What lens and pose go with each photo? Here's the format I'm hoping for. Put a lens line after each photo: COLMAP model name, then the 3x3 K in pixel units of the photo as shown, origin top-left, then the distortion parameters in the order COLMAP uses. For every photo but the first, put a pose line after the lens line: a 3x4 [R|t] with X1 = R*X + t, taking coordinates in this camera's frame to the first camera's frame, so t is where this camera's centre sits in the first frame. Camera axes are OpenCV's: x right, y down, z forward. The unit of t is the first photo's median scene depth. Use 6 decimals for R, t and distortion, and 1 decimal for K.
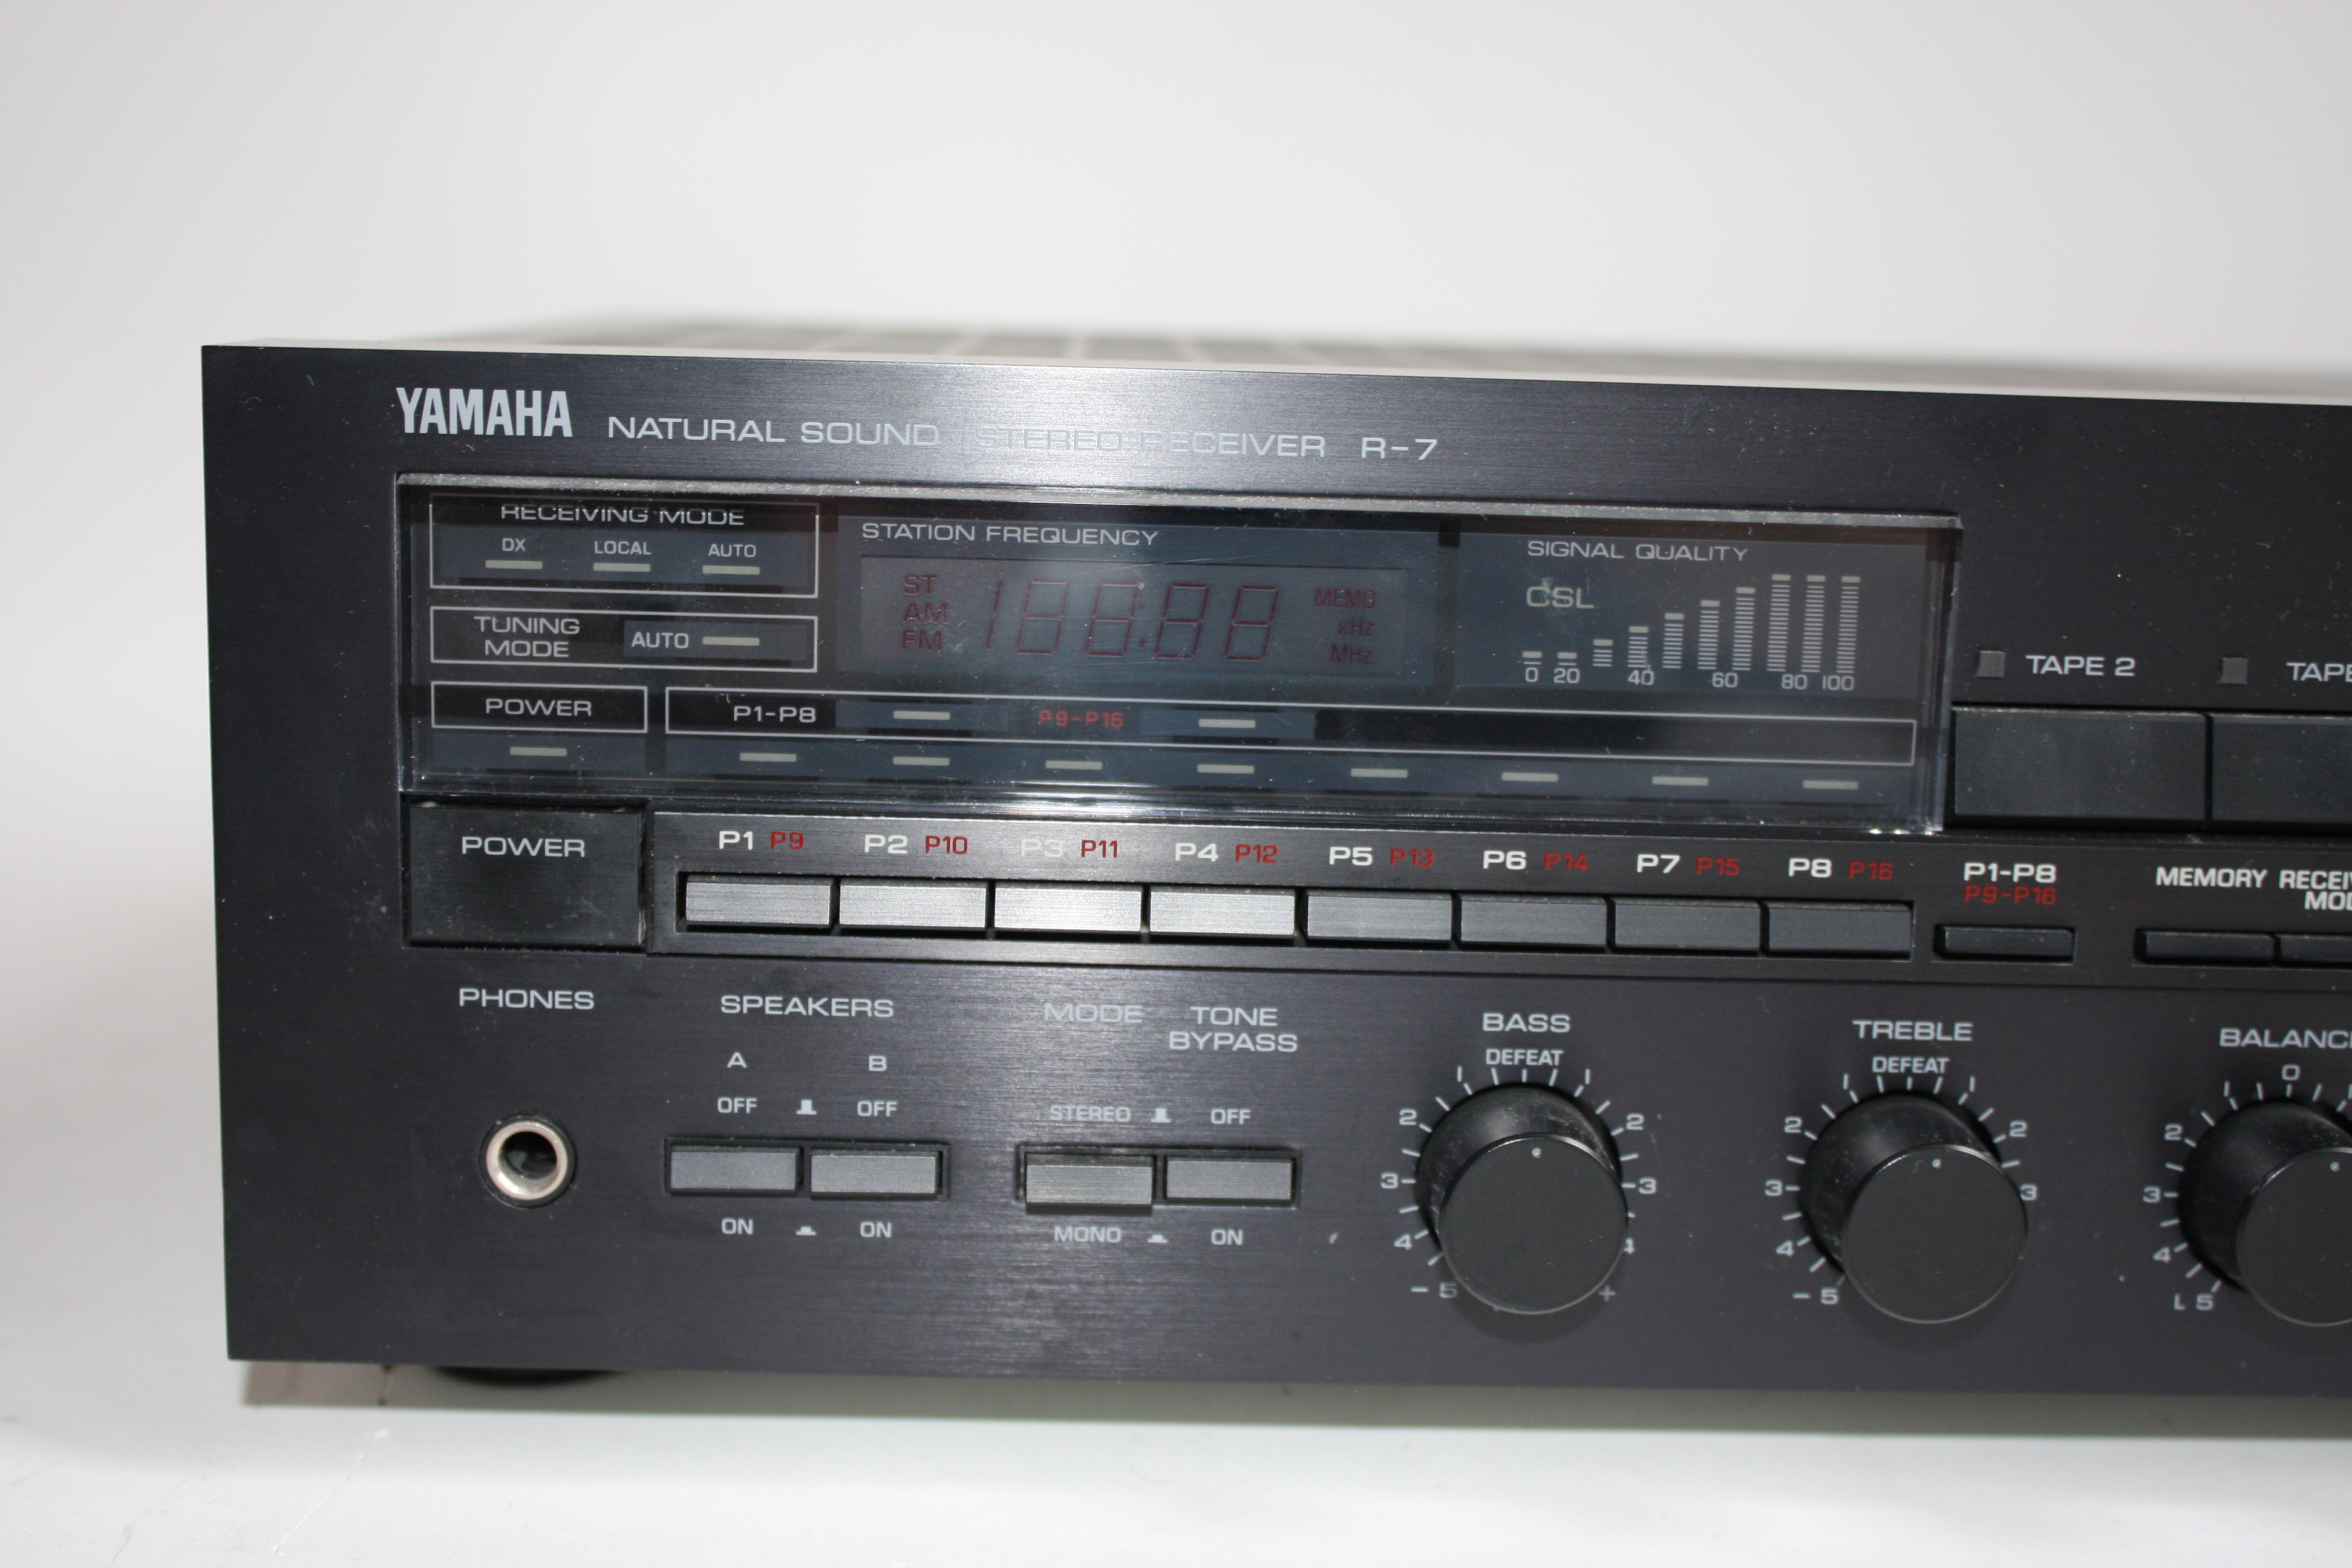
lens RADIAL K [[3195.6, 0, 1155.0], [0, 3195.6, 668.7], [0, 0, 1]] dist [-0.053424, 0.000000]
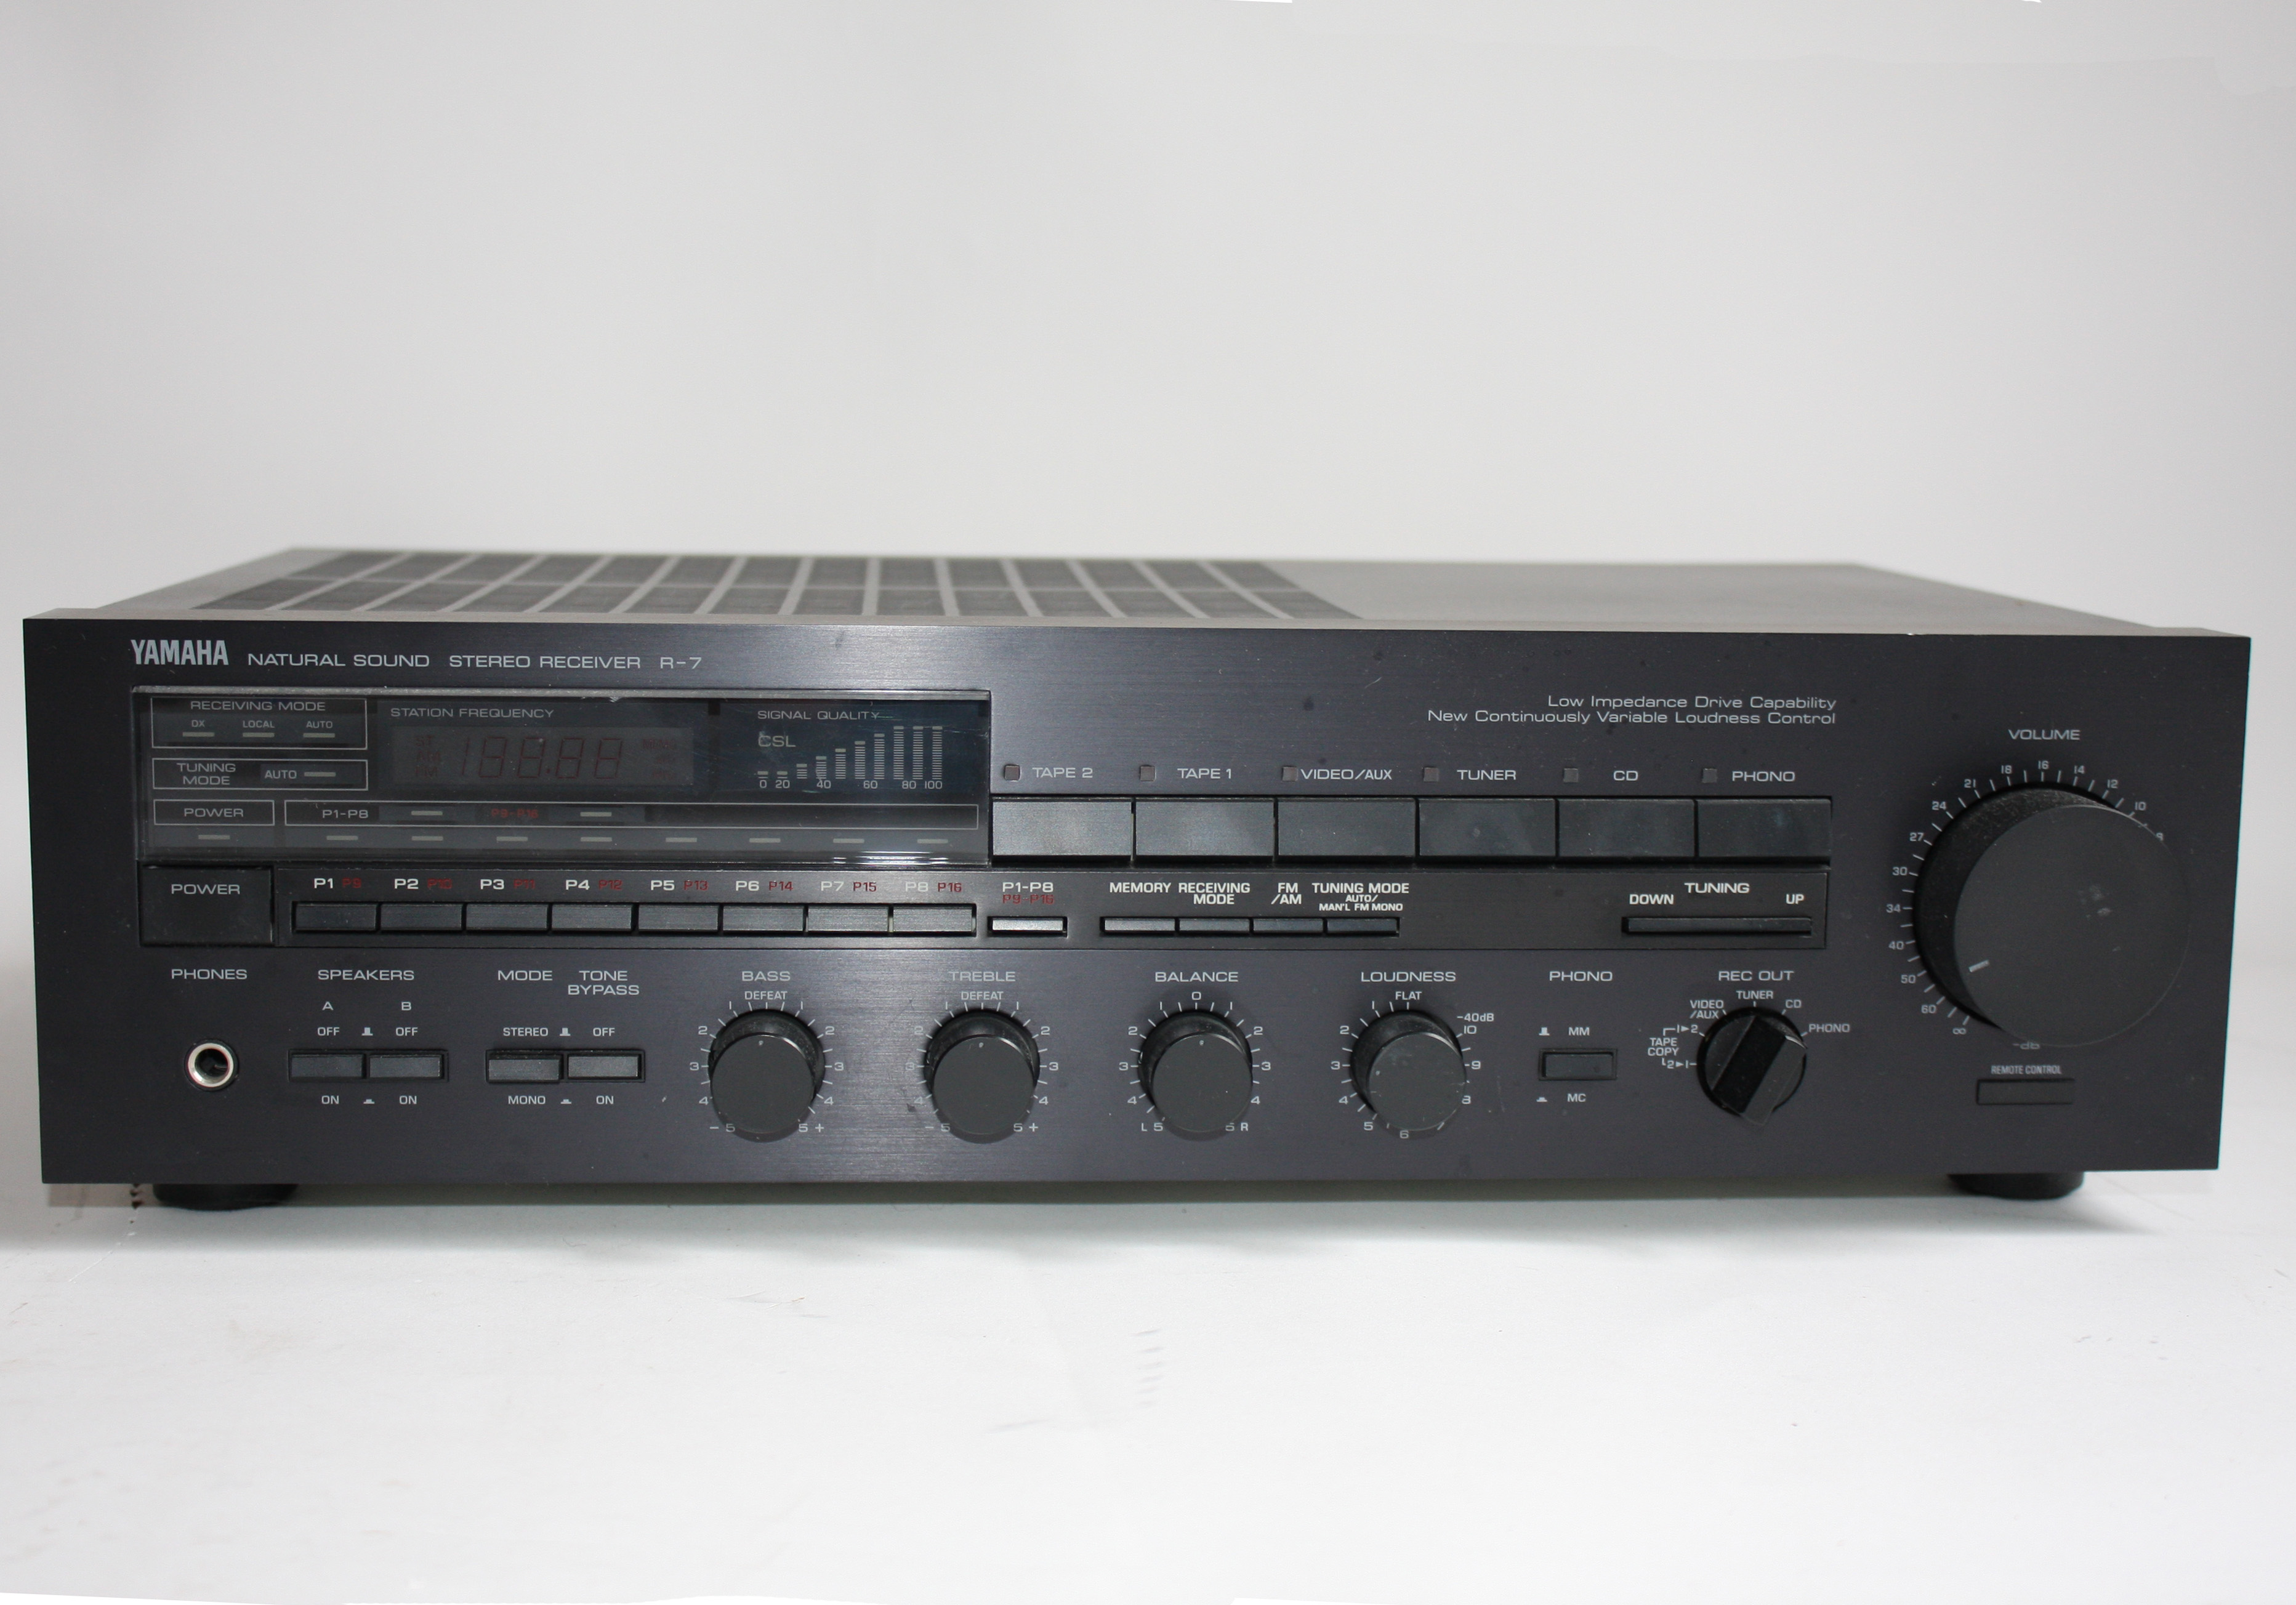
lens RADIAL K [[3259.4, 0, 1172.6], [0, 3259.4, 694.8], [0, 0, 1]] dist [-0.048228, 0.000000]
pose [[0.998329, -0.019081, 0.054547, 0.251295], [0.020889, 0.999245, -0.032771, 0.016886], [-0.053880, 0.033855, 0.997973, -0.872321]]
